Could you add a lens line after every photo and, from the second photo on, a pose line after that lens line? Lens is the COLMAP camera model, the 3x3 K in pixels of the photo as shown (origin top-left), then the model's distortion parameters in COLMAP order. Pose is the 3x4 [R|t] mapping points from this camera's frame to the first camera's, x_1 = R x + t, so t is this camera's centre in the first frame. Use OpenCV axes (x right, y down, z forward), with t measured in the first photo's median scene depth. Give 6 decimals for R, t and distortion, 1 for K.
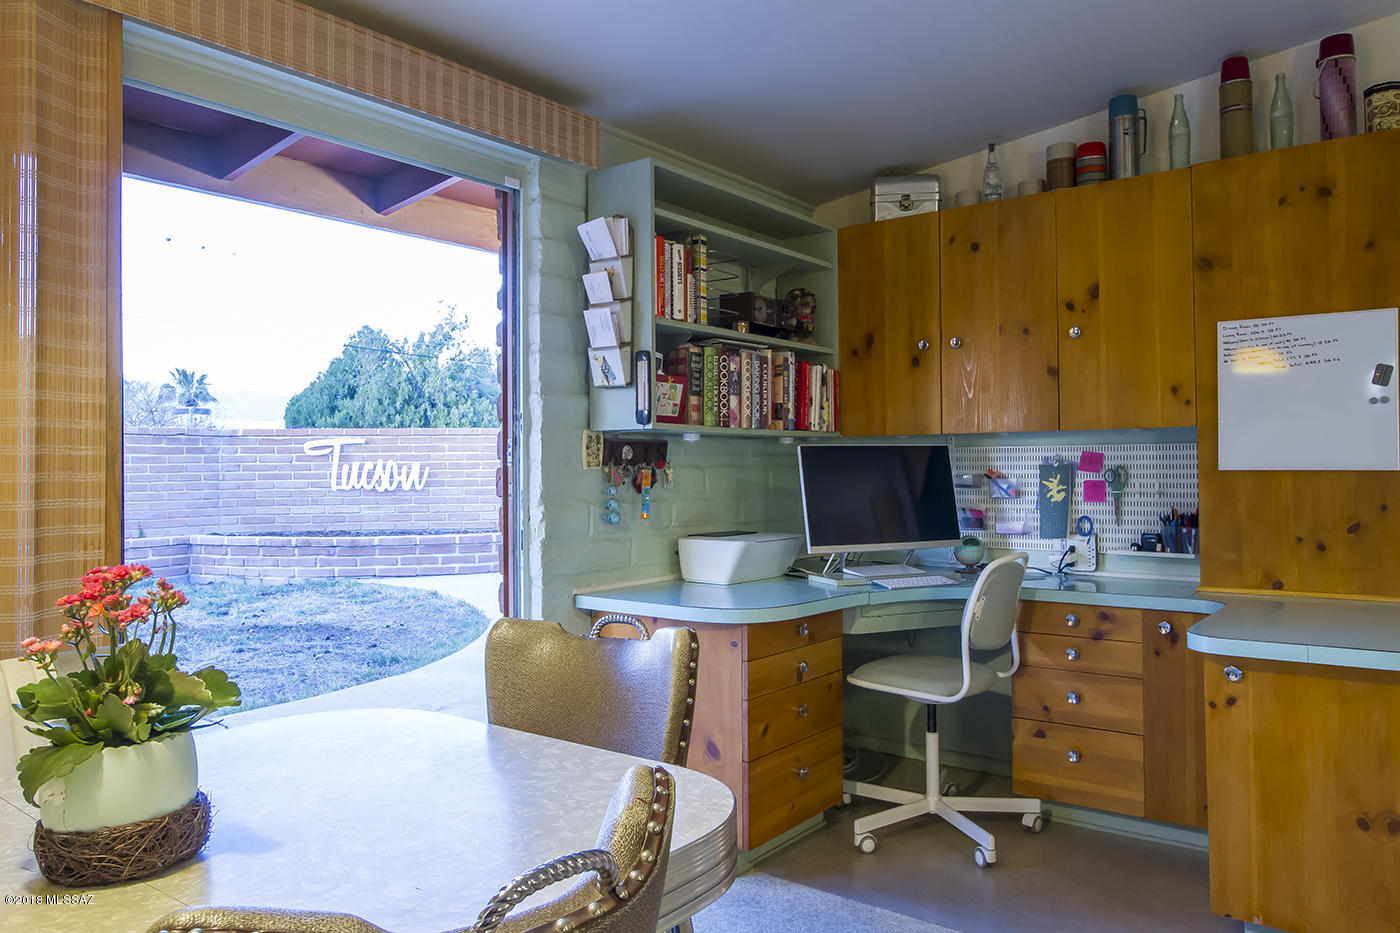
lens RADIAL K [[1059.2, 0, 698.1], [0, 1059.2, 463.4], [0, 0, 1]] dist [0.027054, -0.006105]
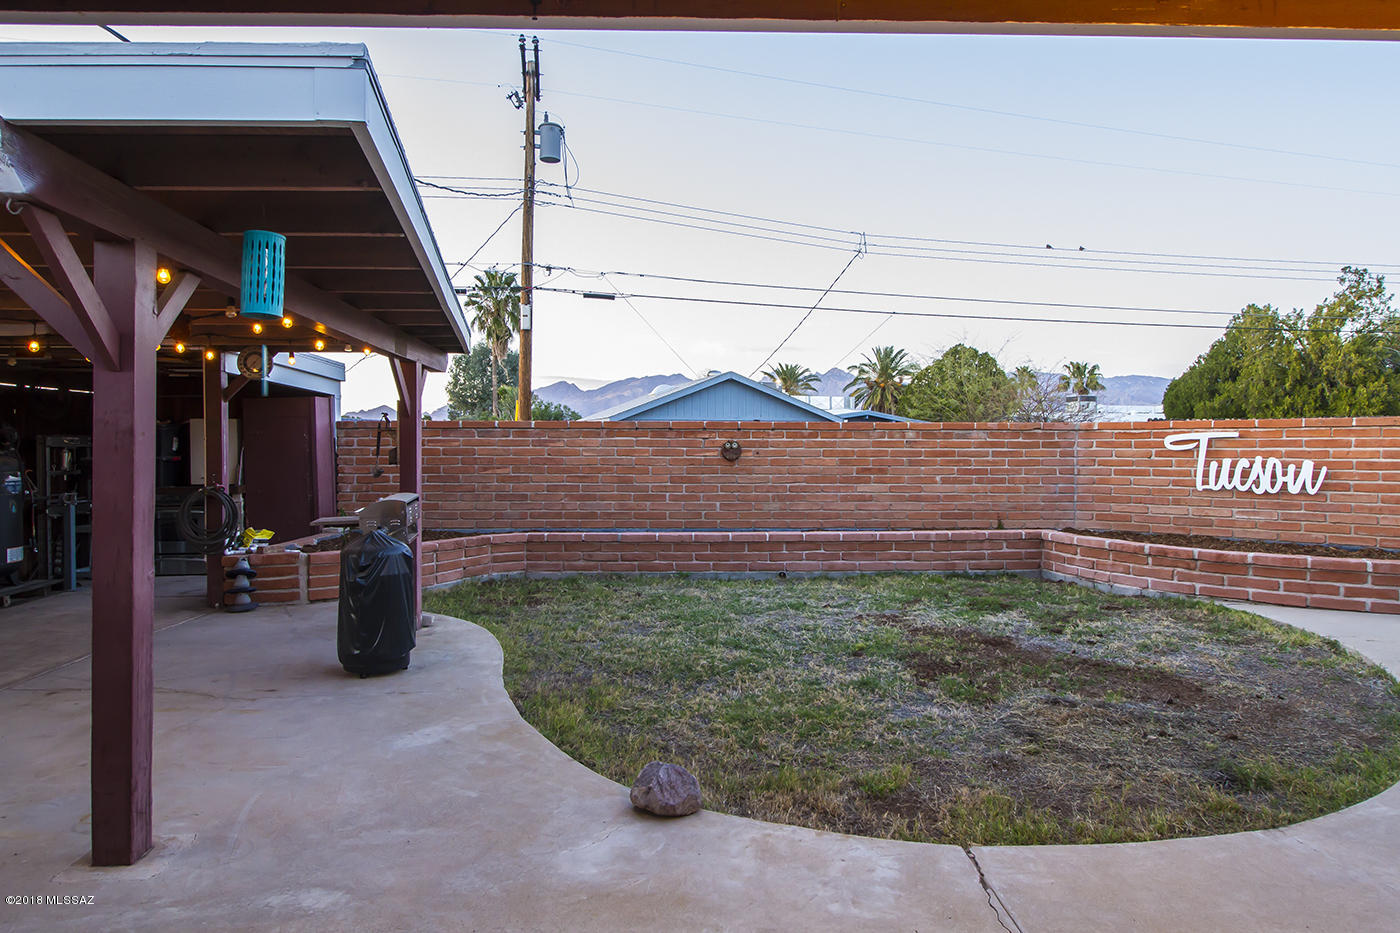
lens RADIAL K [[856.7, 0, 704.8], [0, 856.7, 454.9], [0, 0, 1]] dist [0.005805, -0.012091]
pose [[0.640596, 0.016361, -0.767704, -0.057737], [0.000290, 0.999768, 0.021549, -0.019319], [0.767878, -0.014027, 0.640442, 0.222976]]
